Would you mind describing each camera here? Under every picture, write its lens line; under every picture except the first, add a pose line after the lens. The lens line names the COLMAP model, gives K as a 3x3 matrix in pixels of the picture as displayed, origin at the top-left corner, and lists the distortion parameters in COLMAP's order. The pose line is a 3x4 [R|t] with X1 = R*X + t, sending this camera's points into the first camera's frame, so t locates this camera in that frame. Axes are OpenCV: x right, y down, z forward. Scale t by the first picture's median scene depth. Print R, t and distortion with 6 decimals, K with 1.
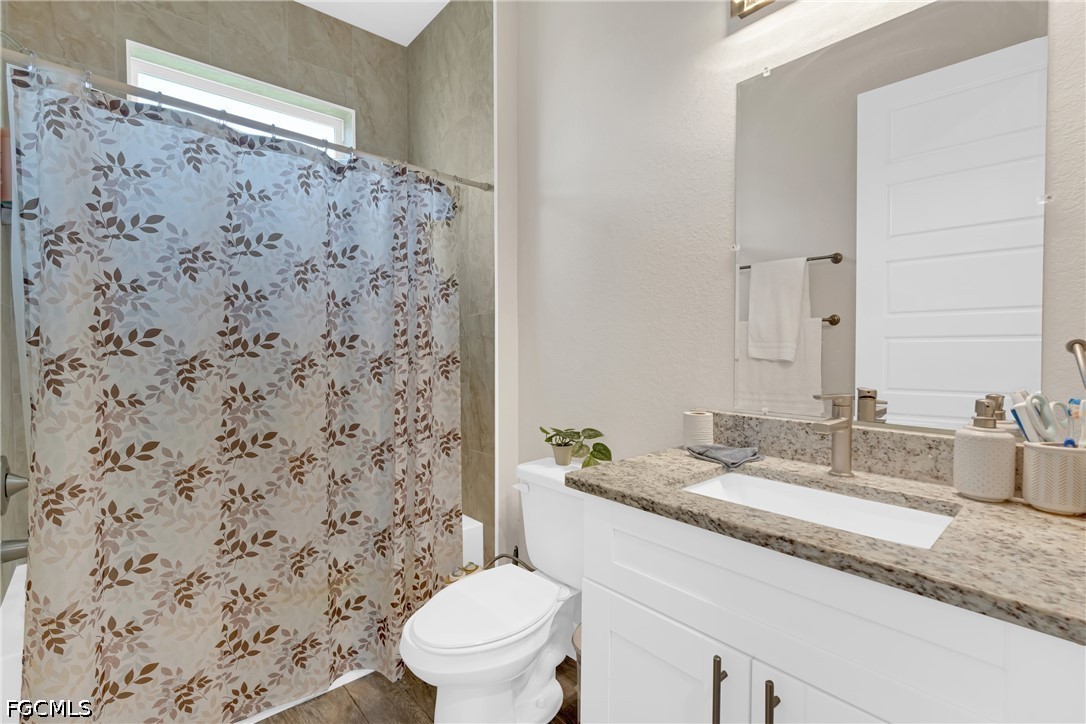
lens RADIAL K [[491.1, 0, 533.9], [0, 491.1, 357.5], [0, 0, 1]] dist [-0.000193, 0.000219]
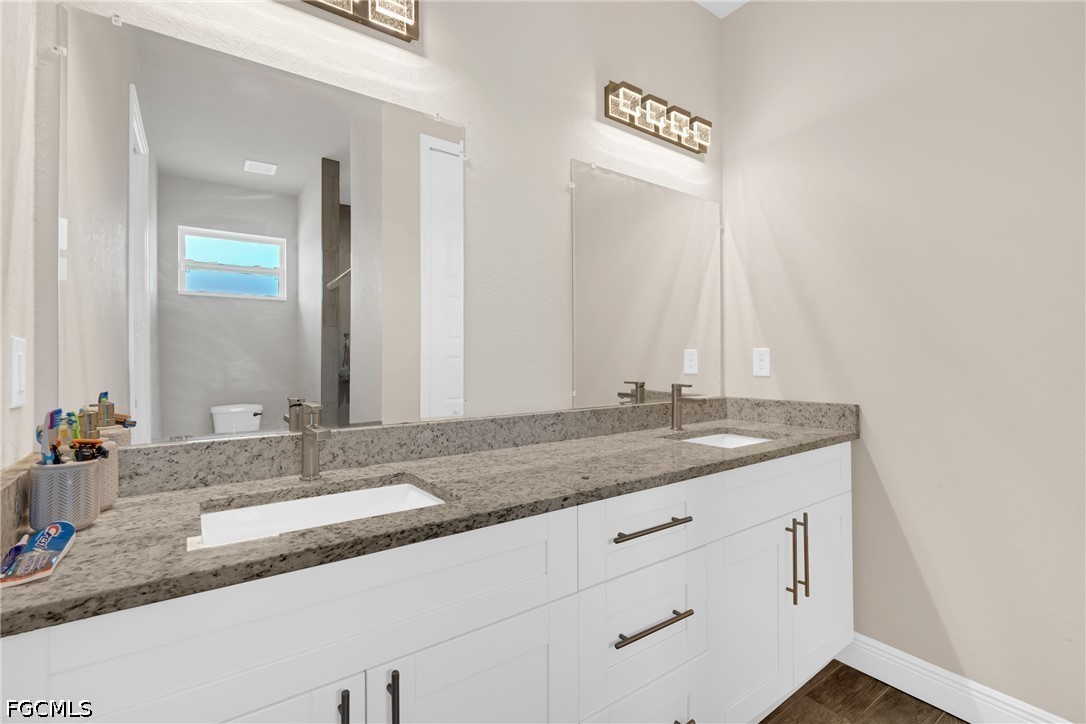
lens RADIAL K [[491.1, 0, 533.9], [0, 491.1, 357.5], [0, 0, 1]] dist [-0.000193, 0.000219]
pose [[0.099501, -0.007736, 0.995007, -0.620522], [0.016964, 0.999838, 0.006077, -0.019340], [-0.994893, 0.016275, 0.099616, 0.688578]]
